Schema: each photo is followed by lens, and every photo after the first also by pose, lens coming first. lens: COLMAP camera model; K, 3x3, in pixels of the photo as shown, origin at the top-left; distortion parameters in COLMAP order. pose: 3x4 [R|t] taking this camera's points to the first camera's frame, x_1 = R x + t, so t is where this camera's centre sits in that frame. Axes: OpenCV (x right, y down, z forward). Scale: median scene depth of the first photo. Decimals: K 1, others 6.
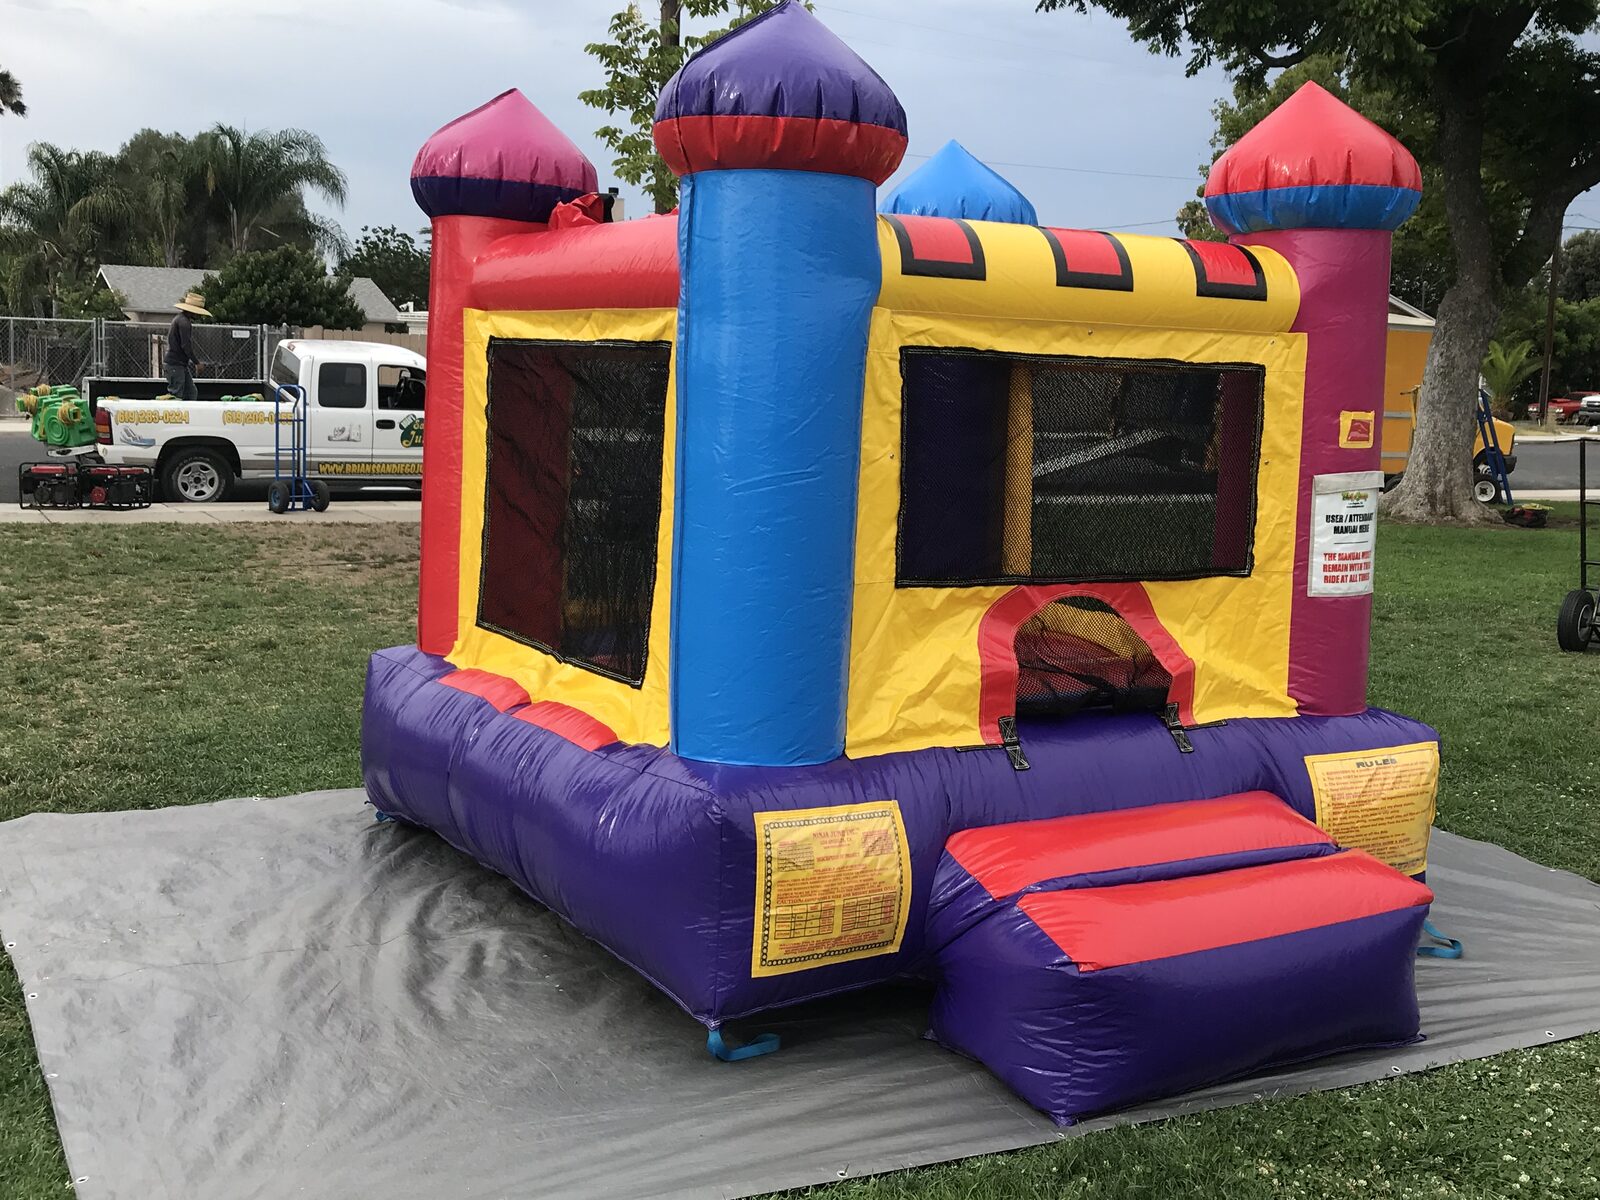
lens RADIAL K [[1866.2, 0, 804.5], [0, 1866.2, 606.0], [0, 0, 1]] dist [0.034950, 0.000000]
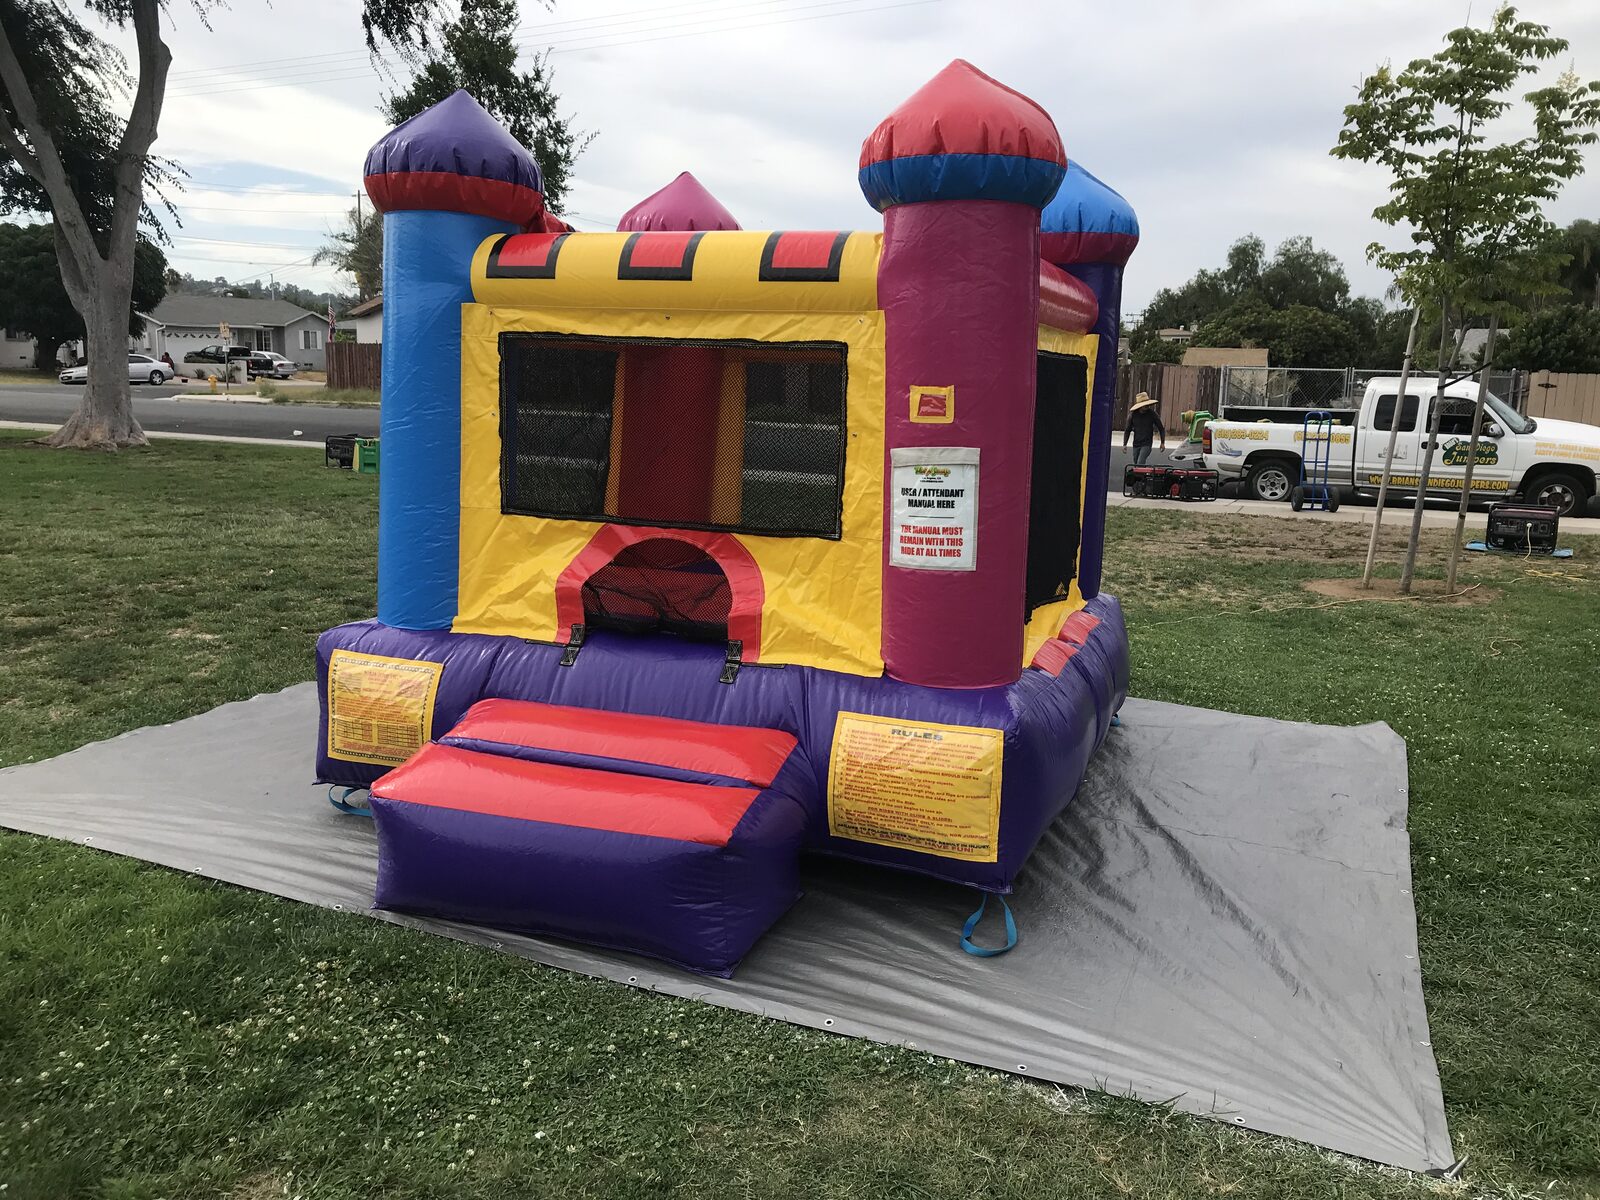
lens RADIAL K [[1357.6, 0, 772.4], [0, 1357.6, 600.3], [0, 0, 1]] dist [0.026402, -0.042848]
pose [[0.608641, 0.114311, -0.785168, 0.860707], [-0.106970, 0.992355, 0.061555, -0.026286], [0.786202, 0.046524, 0.616216, 0.503372]]
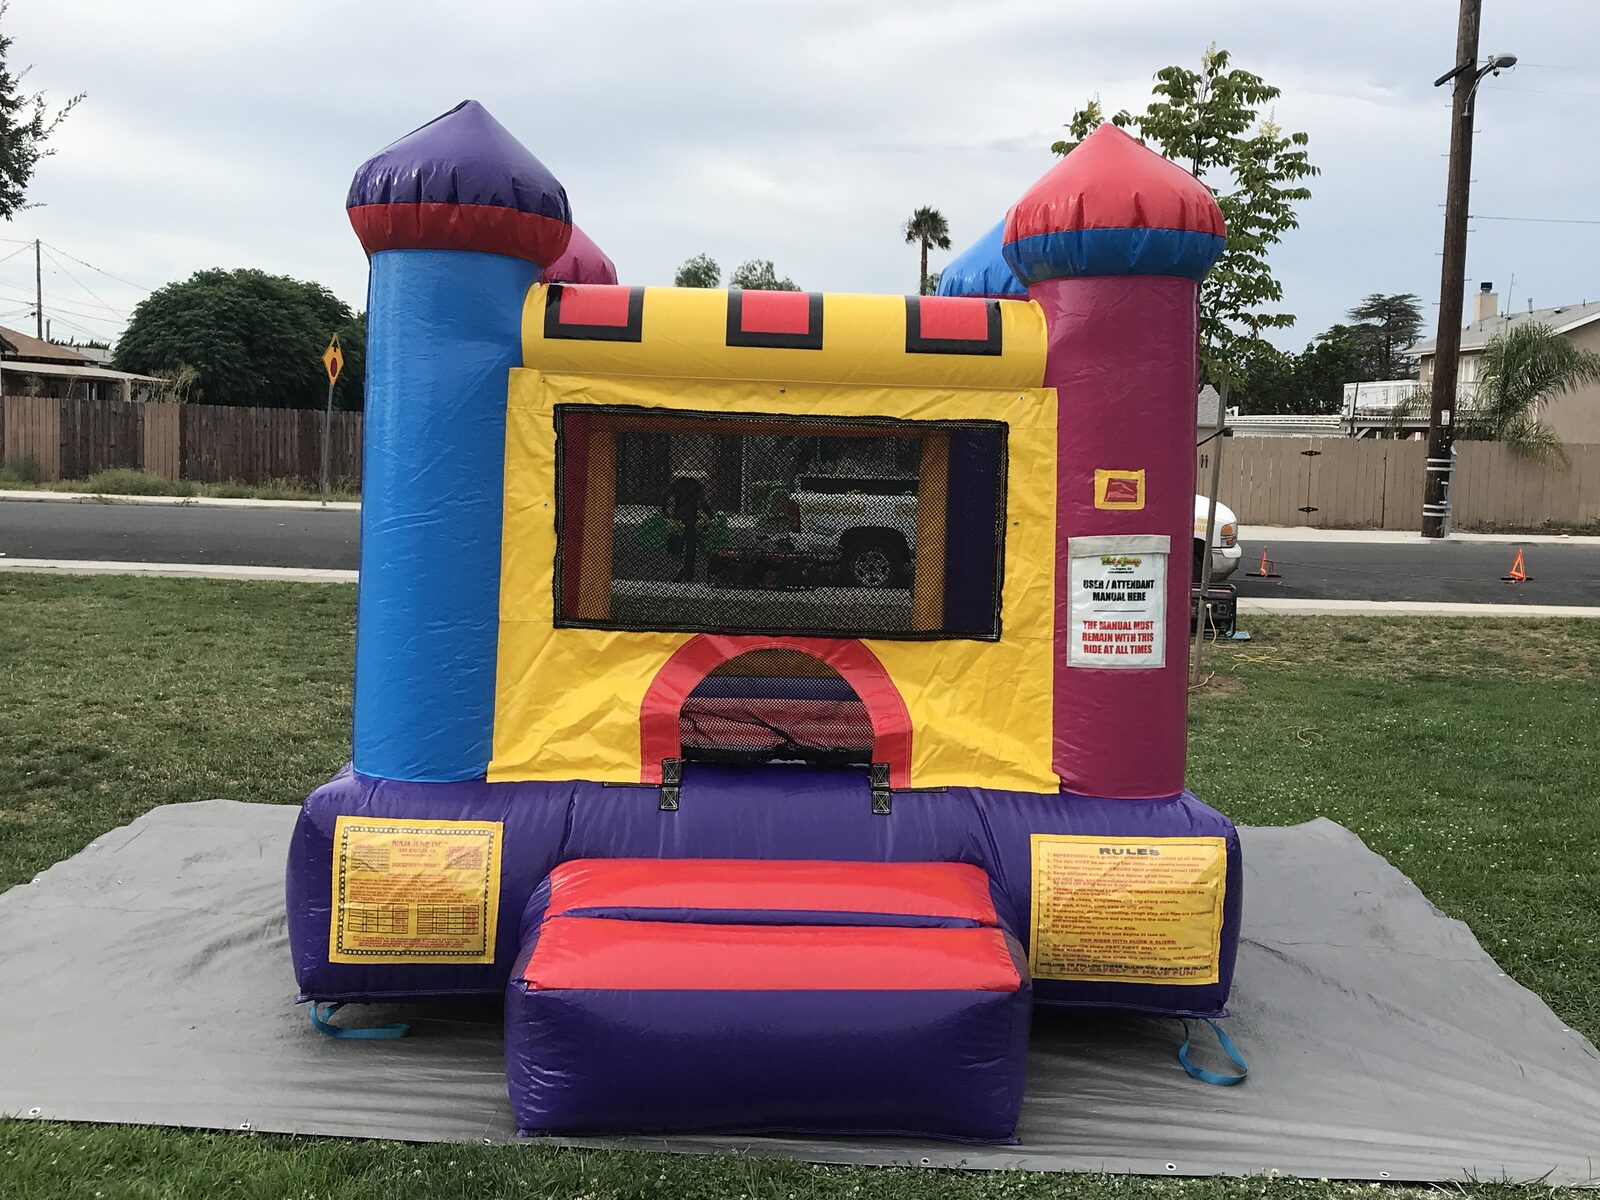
lens RADIAL K [[1866.2, 0, 790.3], [0, 1866.2, 589.3], [0, 0, 1]] dist [0.034950, 0.000000]
pose [[0.871327, 0.029428, -0.489819, 0.631727], [-0.061976, 0.996806, -0.050360, 0.012712], [0.486773, 0.074237, 0.870368, 0.117805]]
